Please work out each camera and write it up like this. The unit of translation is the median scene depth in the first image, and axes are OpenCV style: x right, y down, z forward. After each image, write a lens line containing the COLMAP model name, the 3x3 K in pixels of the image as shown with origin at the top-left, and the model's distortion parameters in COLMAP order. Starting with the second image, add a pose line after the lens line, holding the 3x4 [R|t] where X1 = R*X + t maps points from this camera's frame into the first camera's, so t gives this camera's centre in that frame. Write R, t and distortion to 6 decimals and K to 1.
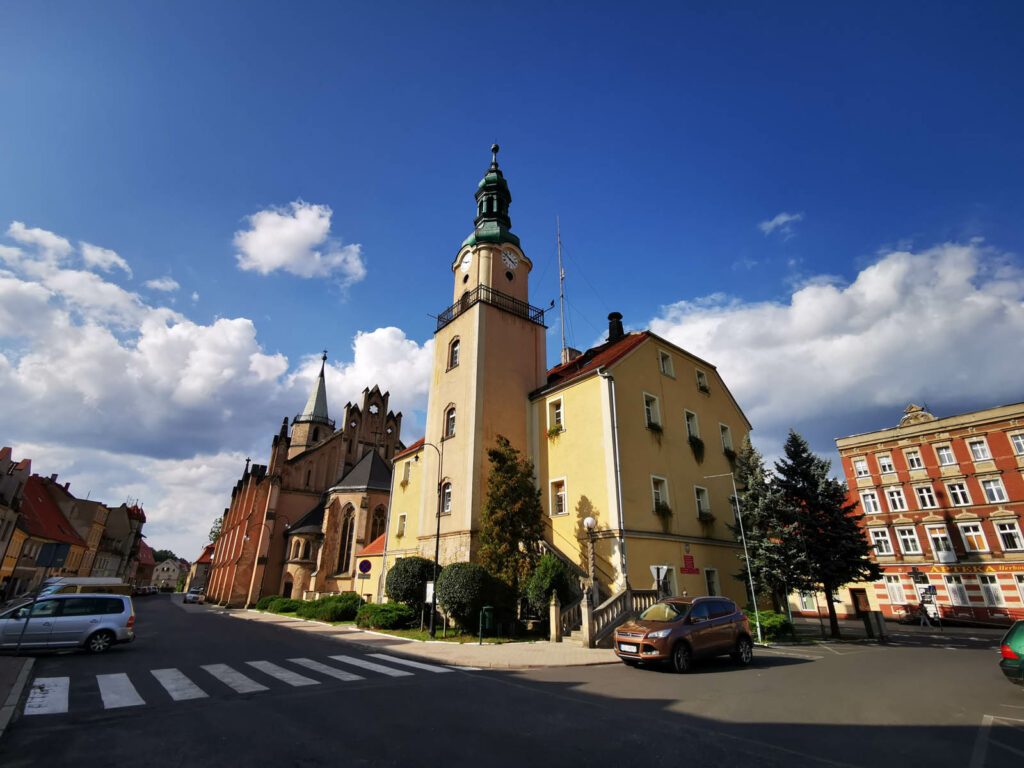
lens RADIAL K [[489.1, 0, 509.3], [0, 489.1, 390.1], [0, 0, 1]] dist [-0.013549, 0.014513]
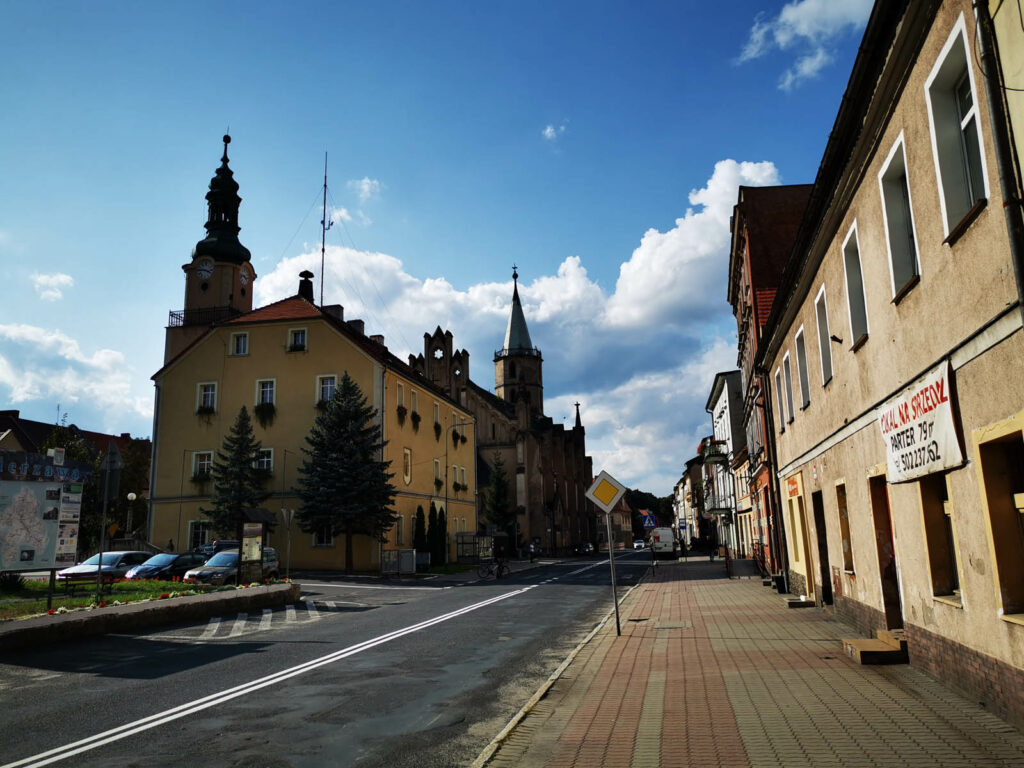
lens RADIAL K [[780.6, 0, 509.7], [0, 780.6, 381.6], [0, 0, 1]] dist [0.004132, 0.001366]
pose [[0.640046, -0.171079, -0.749048, 1.462211], [0.310342, 0.949395, 0.048344, 0.096751], [0.702872, -0.263404, 0.660749, 0.169134]]
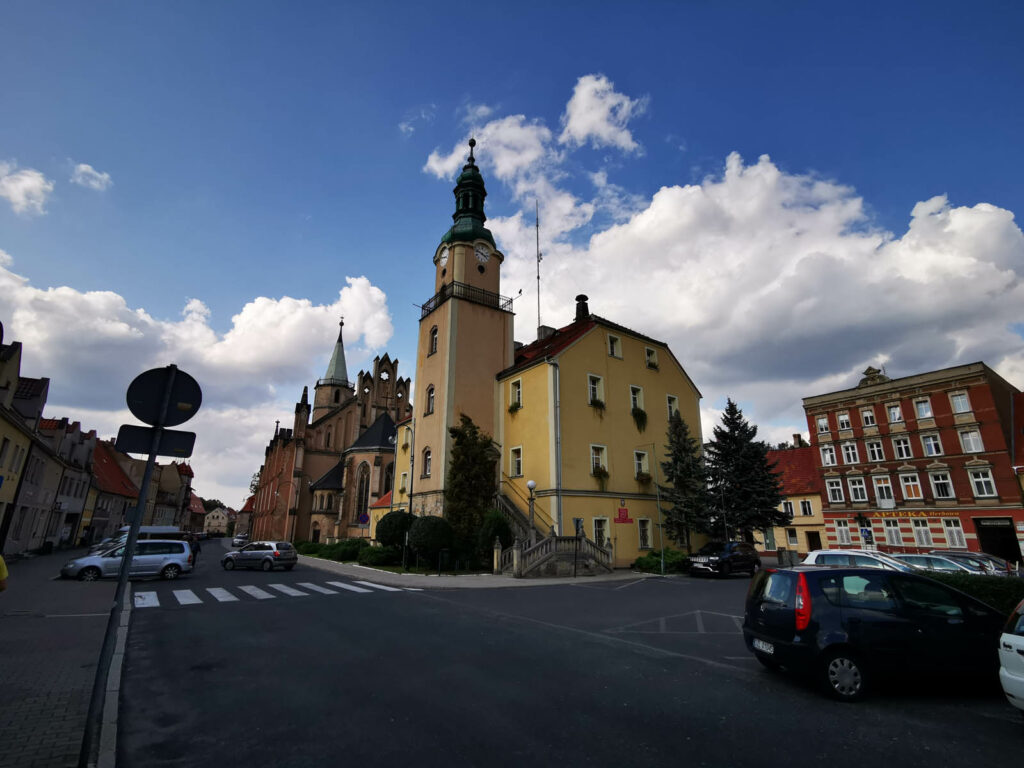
lens RADIAL K [[489.1, 0, 508.5], [0, 489.1, 388.2], [0, 0, 1]] dist [-0.013549, 0.014513]
pose [[0.998277, -0.021834, -0.054469, 0.095360], [0.027136, 0.994758, 0.098594, -0.054559], [0.052031, -0.099902, 0.993636, -0.124785]]
